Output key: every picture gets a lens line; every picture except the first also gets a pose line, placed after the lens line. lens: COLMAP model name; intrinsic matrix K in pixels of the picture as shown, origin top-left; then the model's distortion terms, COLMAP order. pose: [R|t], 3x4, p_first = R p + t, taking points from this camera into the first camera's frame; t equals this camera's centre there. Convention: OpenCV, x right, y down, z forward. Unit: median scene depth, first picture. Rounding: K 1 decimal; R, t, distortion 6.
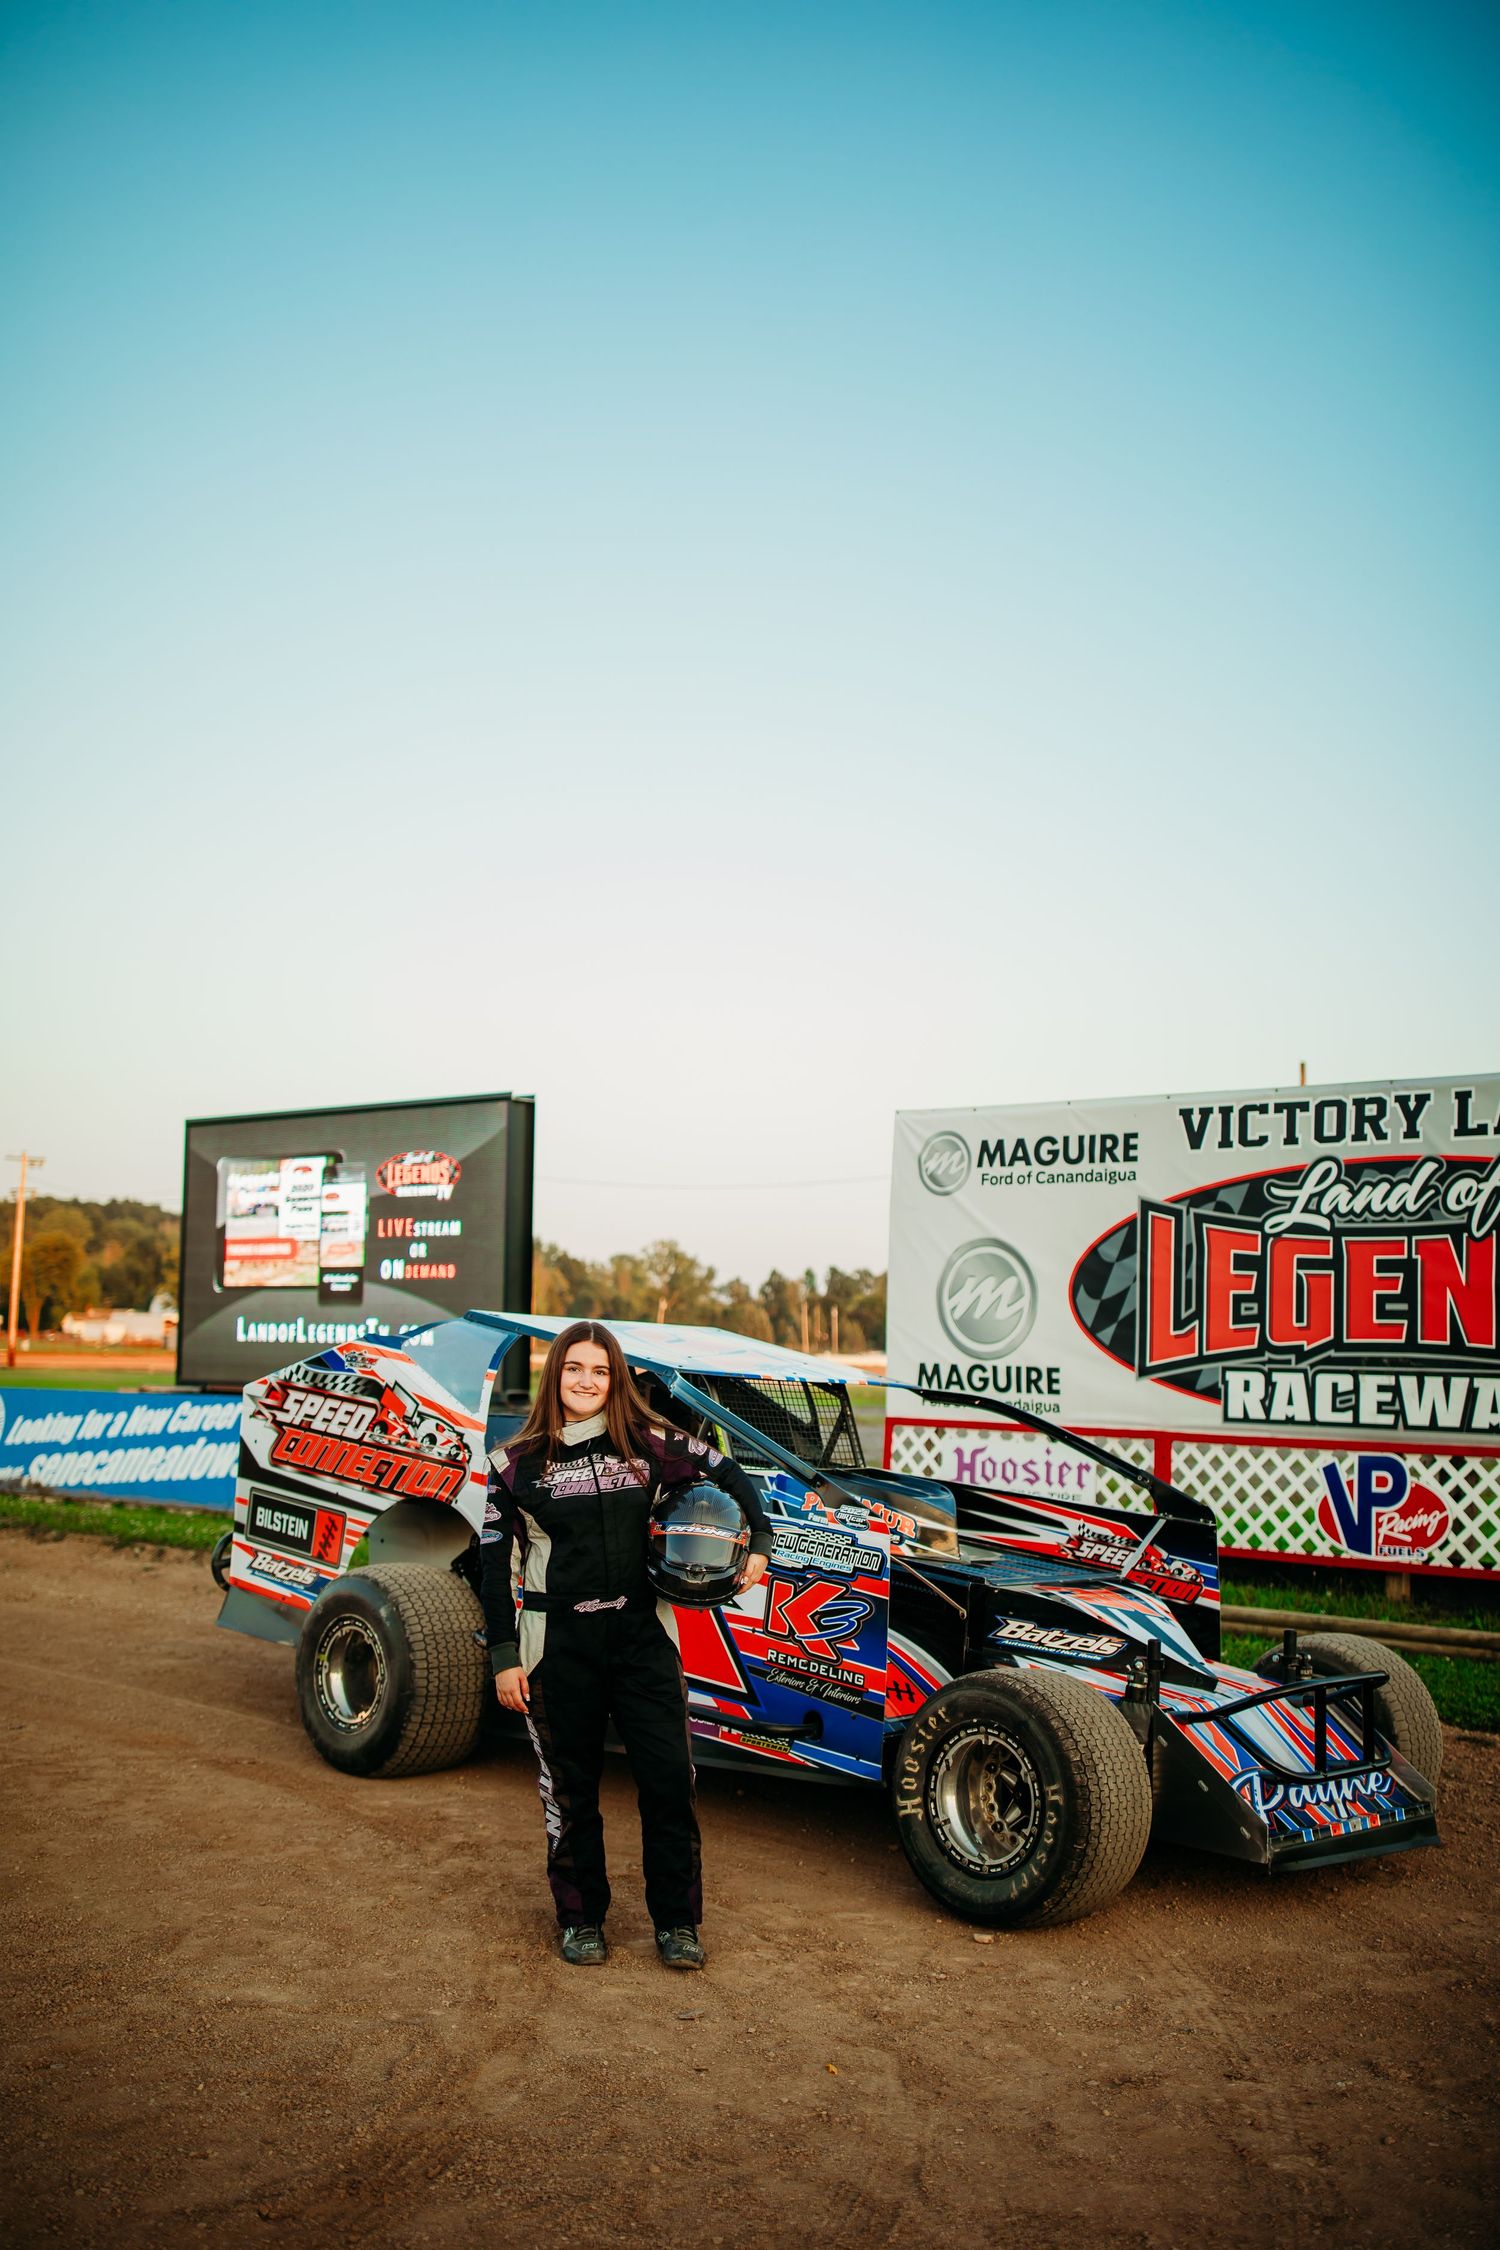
lens RADIAL K [[2181.4, 0, 753.4], [0, 2181.4, 1124.1], [0, 0, 1]] dist [-0.012155, 0.000000]
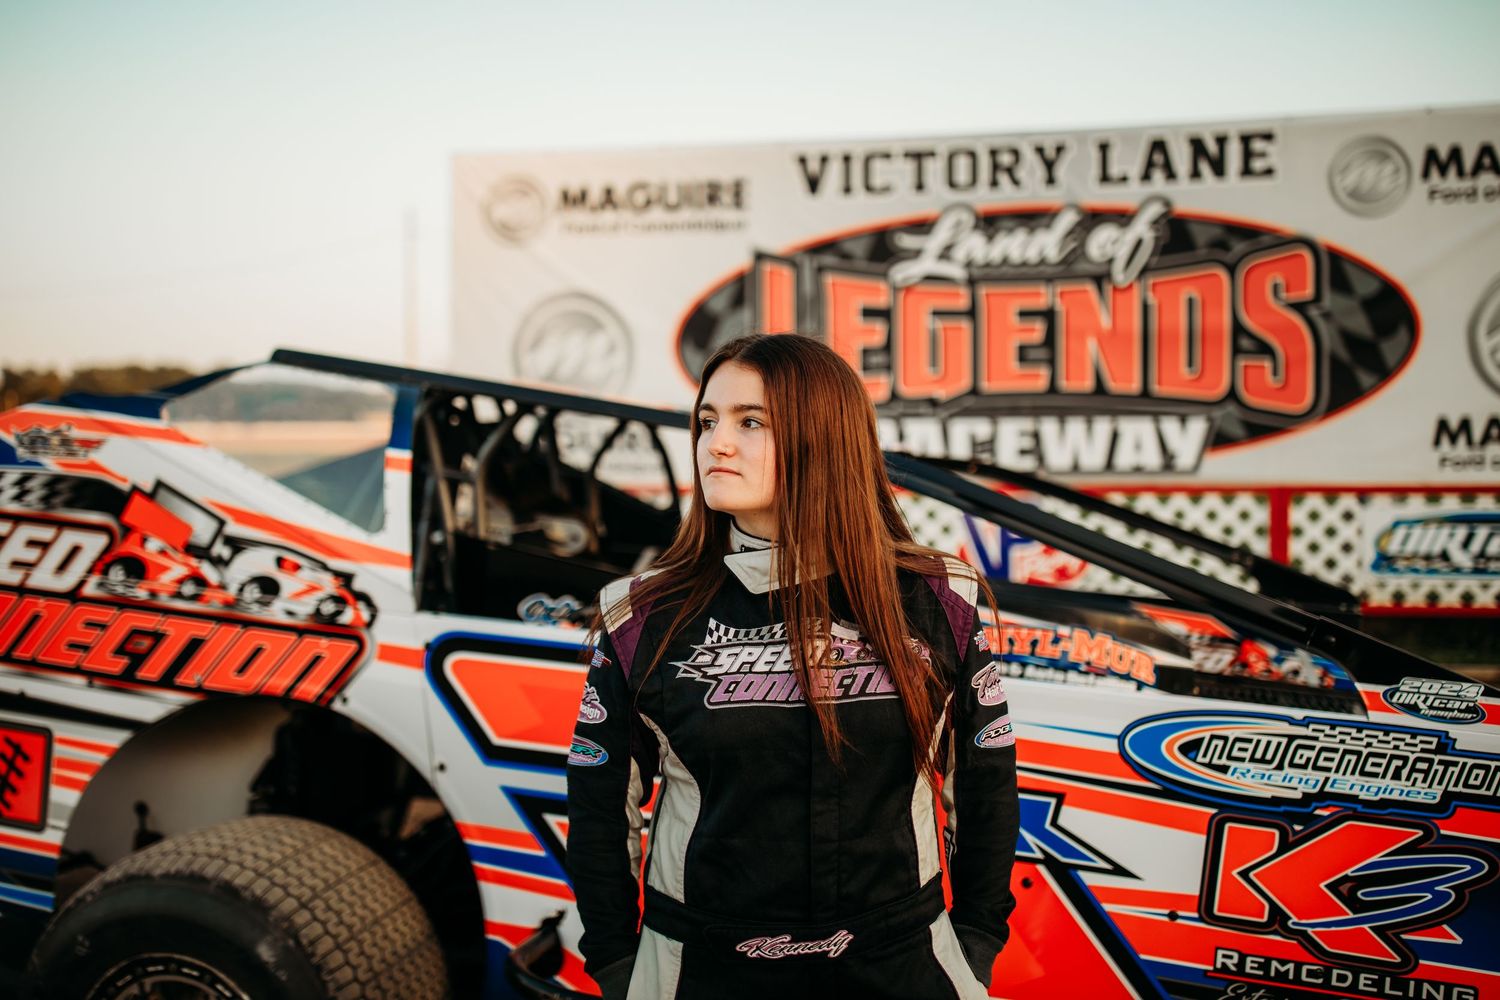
lens RADIAL K [[1454.3, 0, 747.7], [0, 1454.3, 501.8], [0, 0, 1]] dist [-0.012155, 0.000000]
pose [[0.870260, -0.058542, 0.489101, -0.158174], [-0.020446, 0.987764, 0.154607, 0.049414], [-0.492167, -0.144548, 0.858415, 0.469973]]
